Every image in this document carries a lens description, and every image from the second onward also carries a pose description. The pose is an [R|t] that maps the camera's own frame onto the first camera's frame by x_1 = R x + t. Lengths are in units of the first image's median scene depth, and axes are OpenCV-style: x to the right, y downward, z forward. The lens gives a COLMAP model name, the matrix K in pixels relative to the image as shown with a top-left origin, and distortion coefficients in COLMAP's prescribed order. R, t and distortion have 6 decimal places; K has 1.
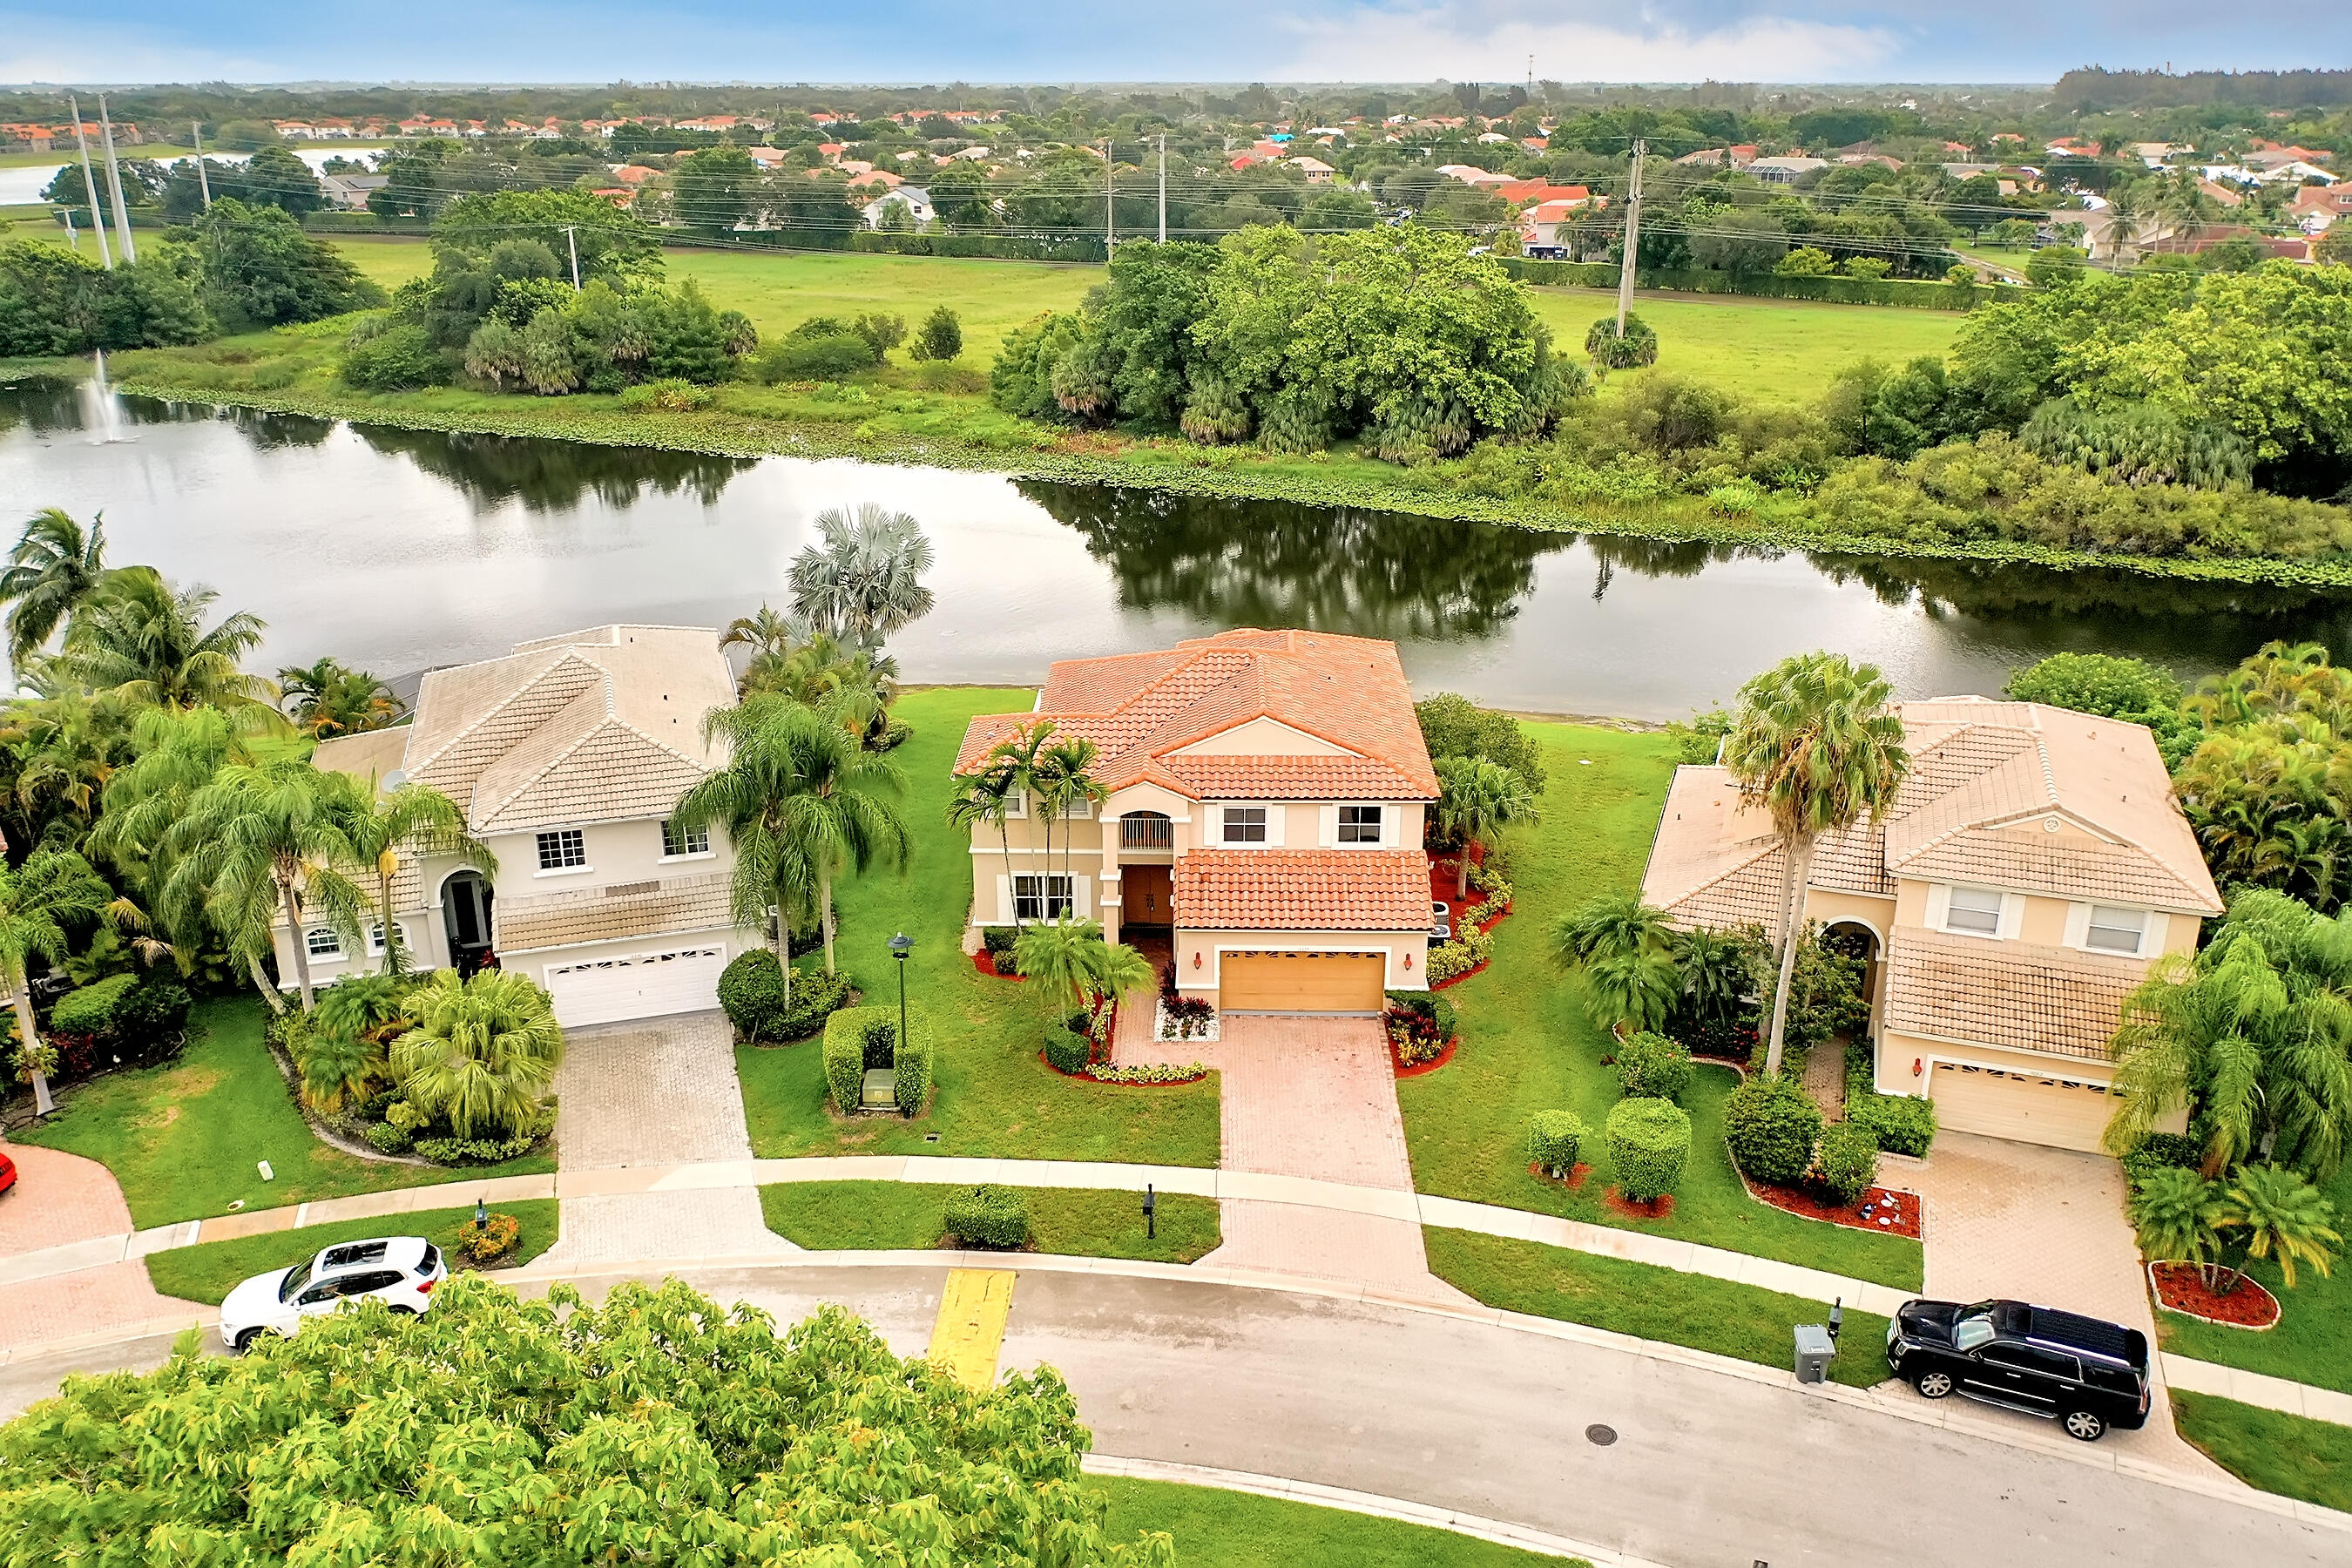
lens RADIAL K [[1796.0, 0, 1176.4], [0, 1796.0, 786.1], [0, 0, 1]] dist [-0.000712, 0.000749]
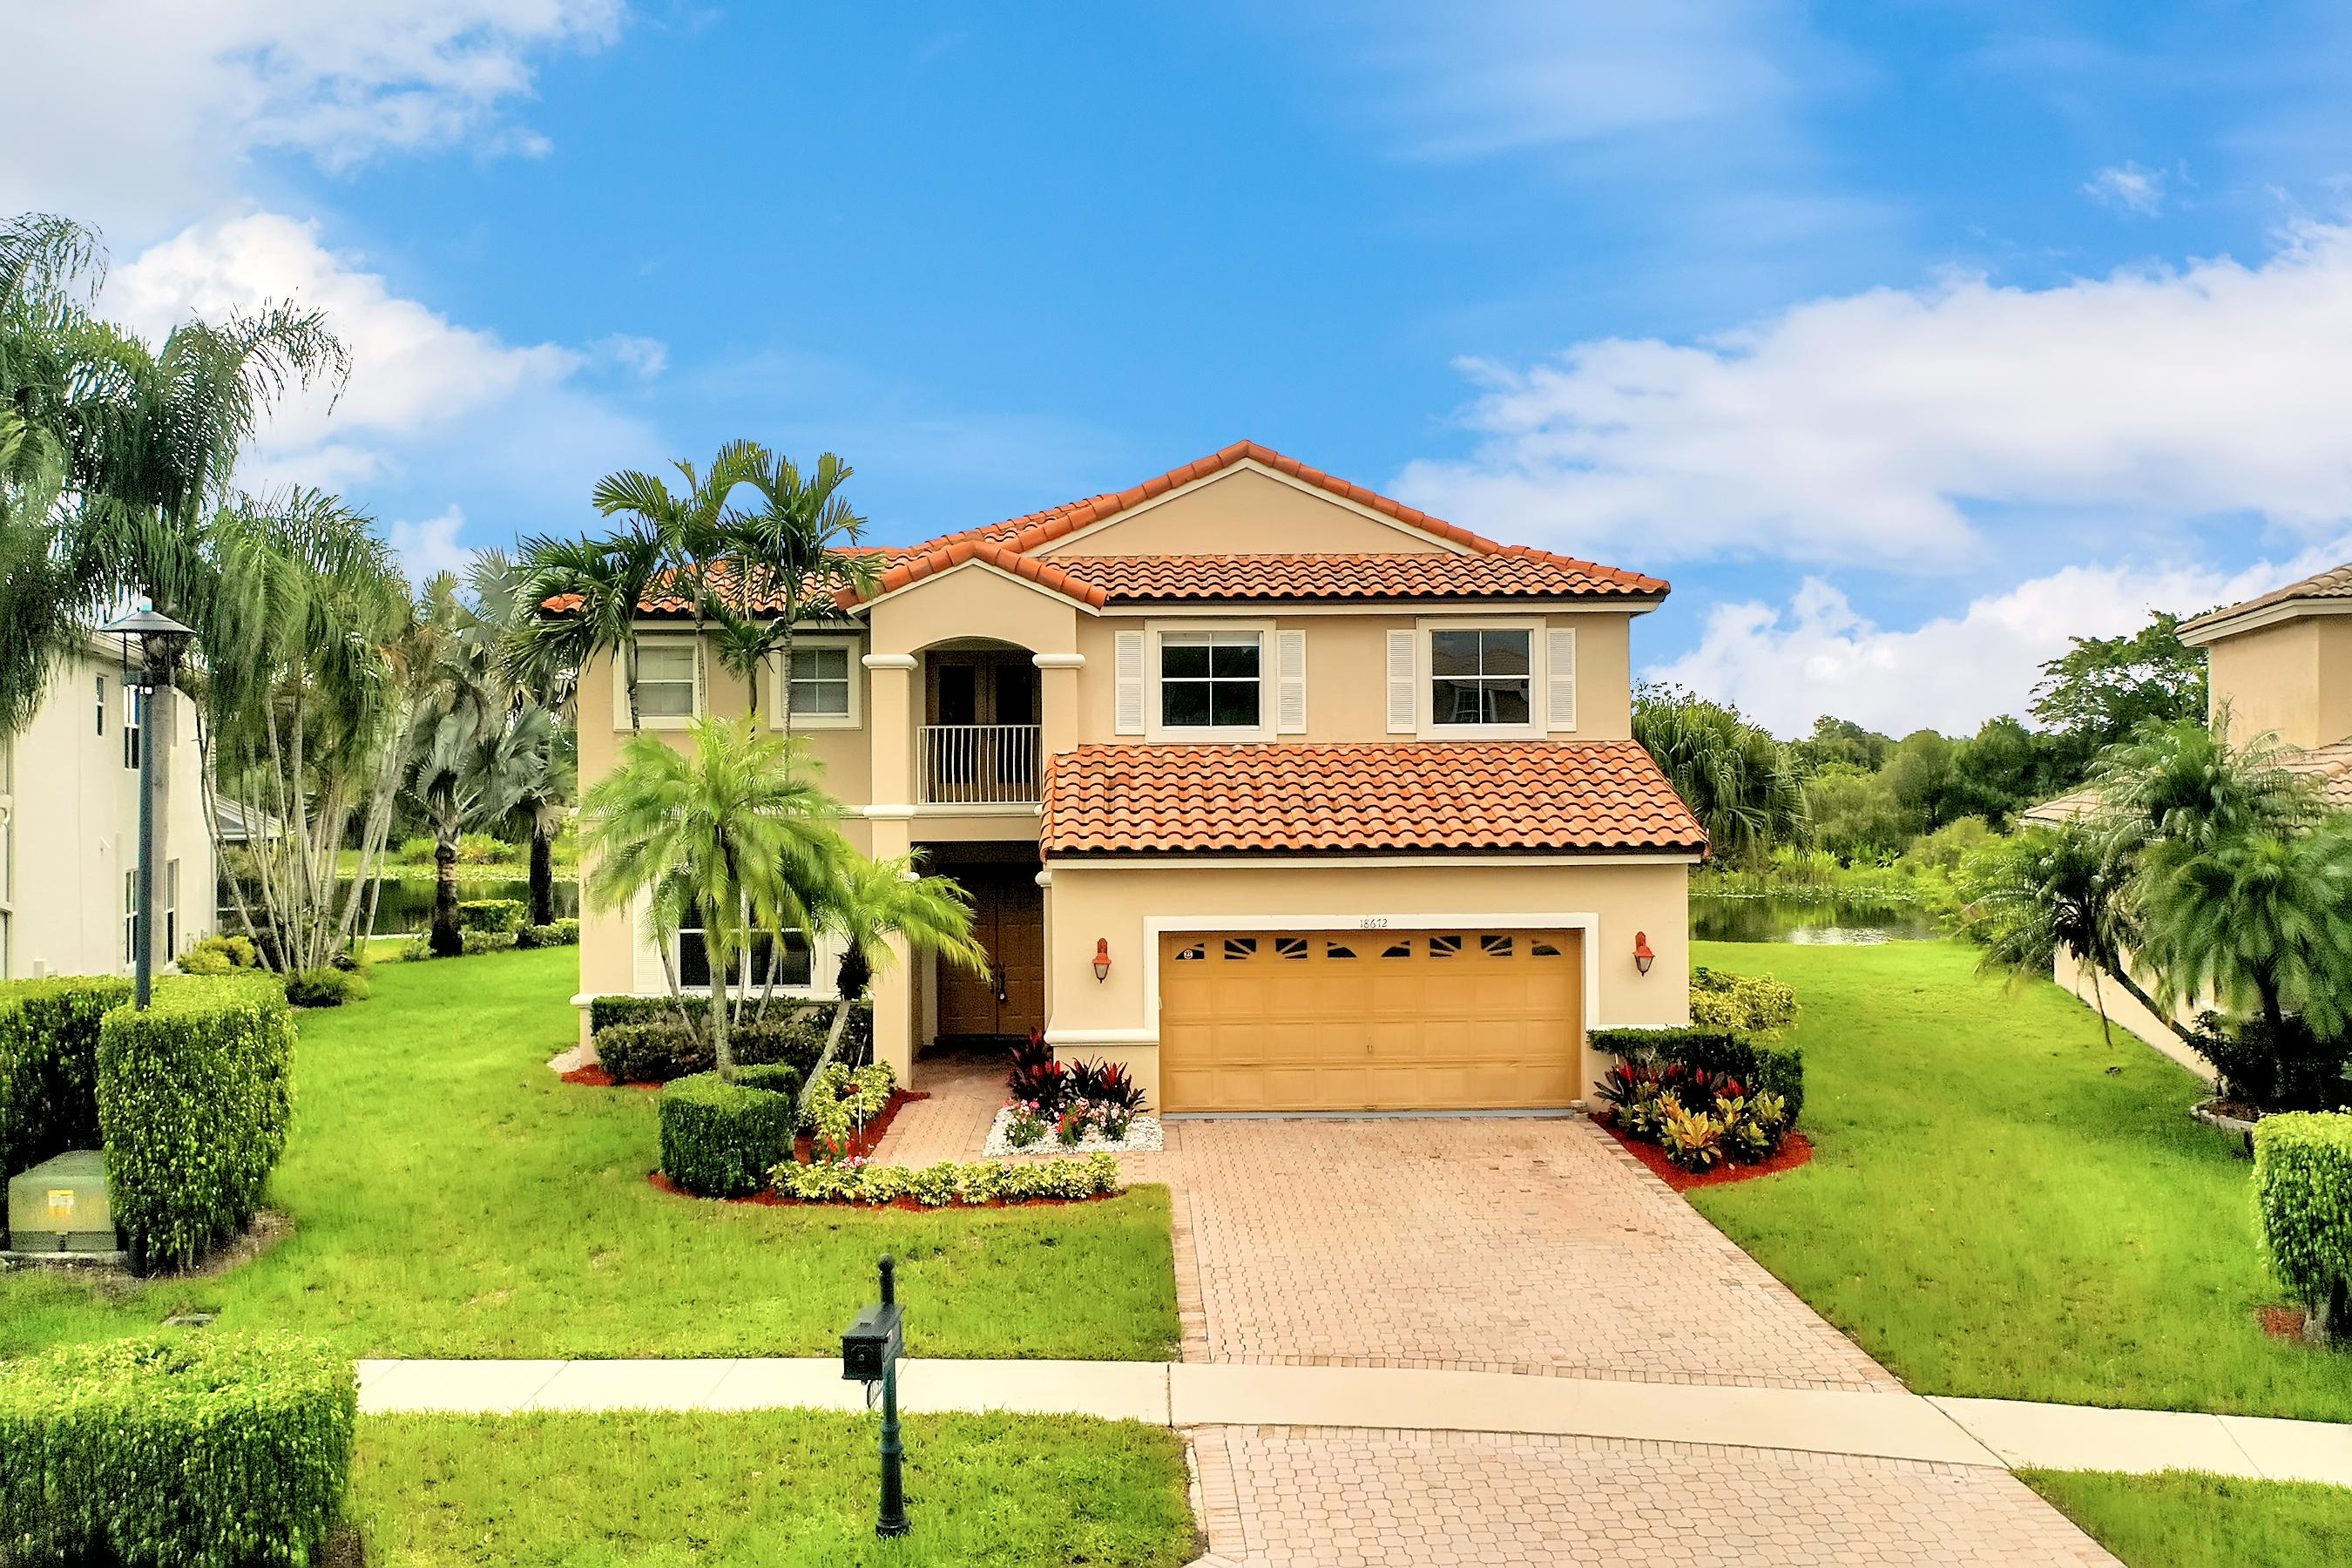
lens RADIAL K [[1796.0, 0, 1172.2], [0, 1796.0, 778.7], [0, 0, 1]] dist [-0.000712, 0.000749]
pose [[0.998995, -0.002967, 0.044724, 0.009637], [0.019798, 0.924403, -0.380903, 0.206878], [-0.040213, 0.381406, 0.923533, 0.621183]]
